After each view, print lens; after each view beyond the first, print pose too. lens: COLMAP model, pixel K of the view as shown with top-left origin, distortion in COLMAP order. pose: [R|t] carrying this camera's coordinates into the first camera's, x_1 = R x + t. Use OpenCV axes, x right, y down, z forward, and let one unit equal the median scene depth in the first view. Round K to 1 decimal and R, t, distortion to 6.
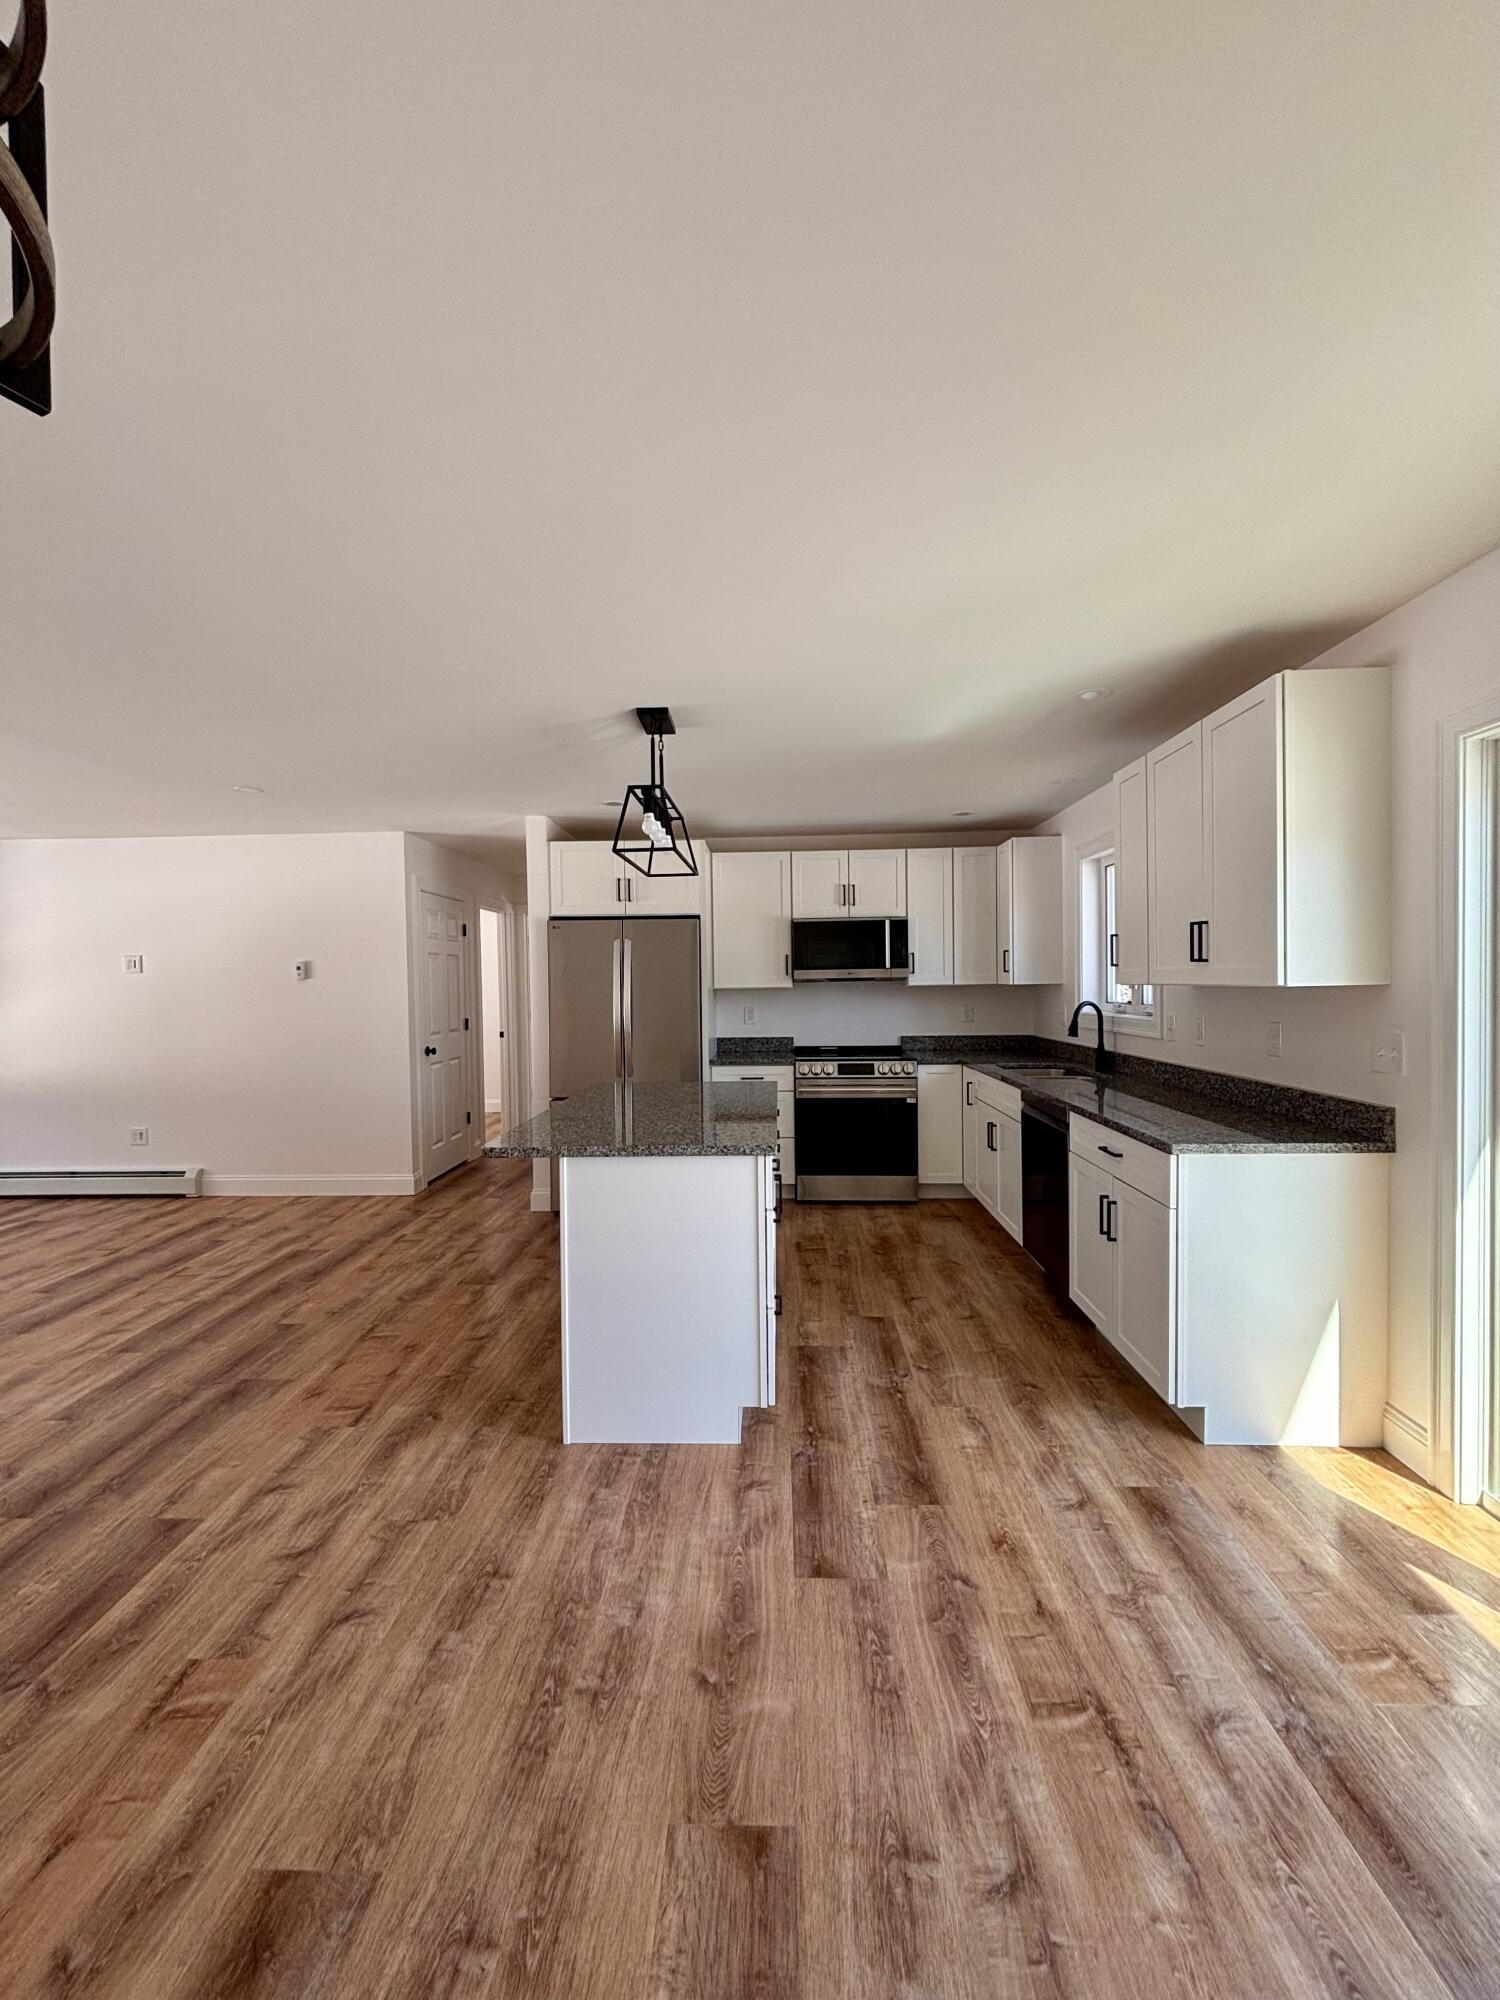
lens RADIAL K [[805.9, 0, 750.0], [0, 805.9, 1000.0], [0, 0, 1]] dist [-0.000873, 0.002902]
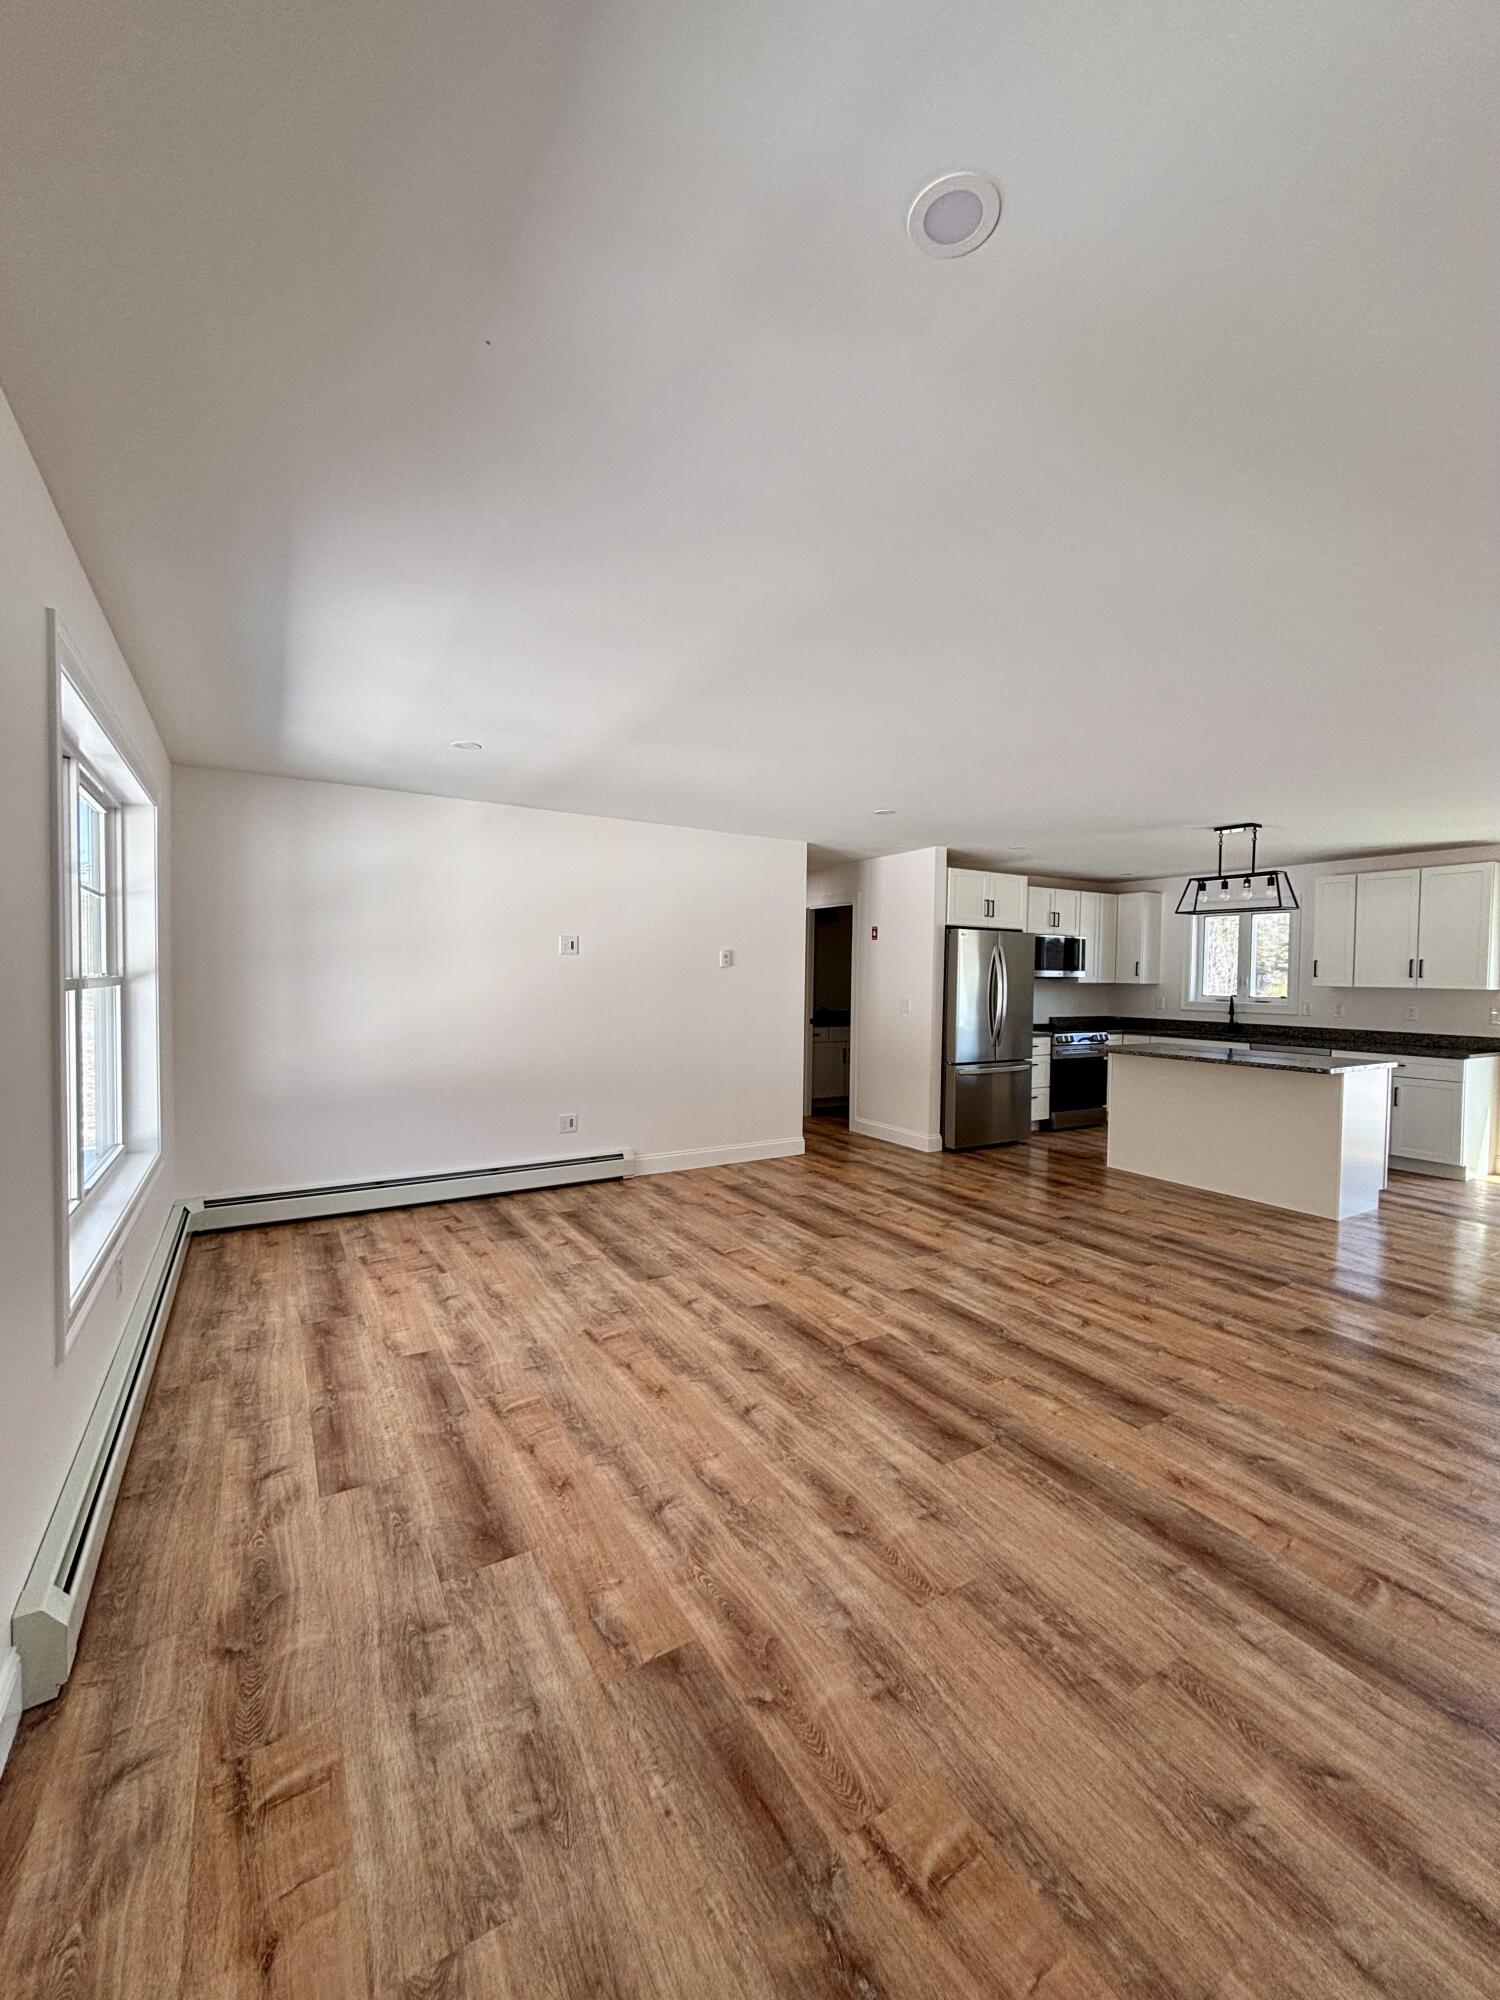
lens RADIAL K [[800.5, 0, 750.0], [0, 800.5, 1000.0], [0, 0, 1]] dist [-0.001012, 0.001195]
pose [[0.836112, 0.007288, 0.548510, -1.422636], [-0.014314, 0.999861, 0.008535, 0.012325], [-0.548372, -0.014988, 0.836100, 0.099696]]
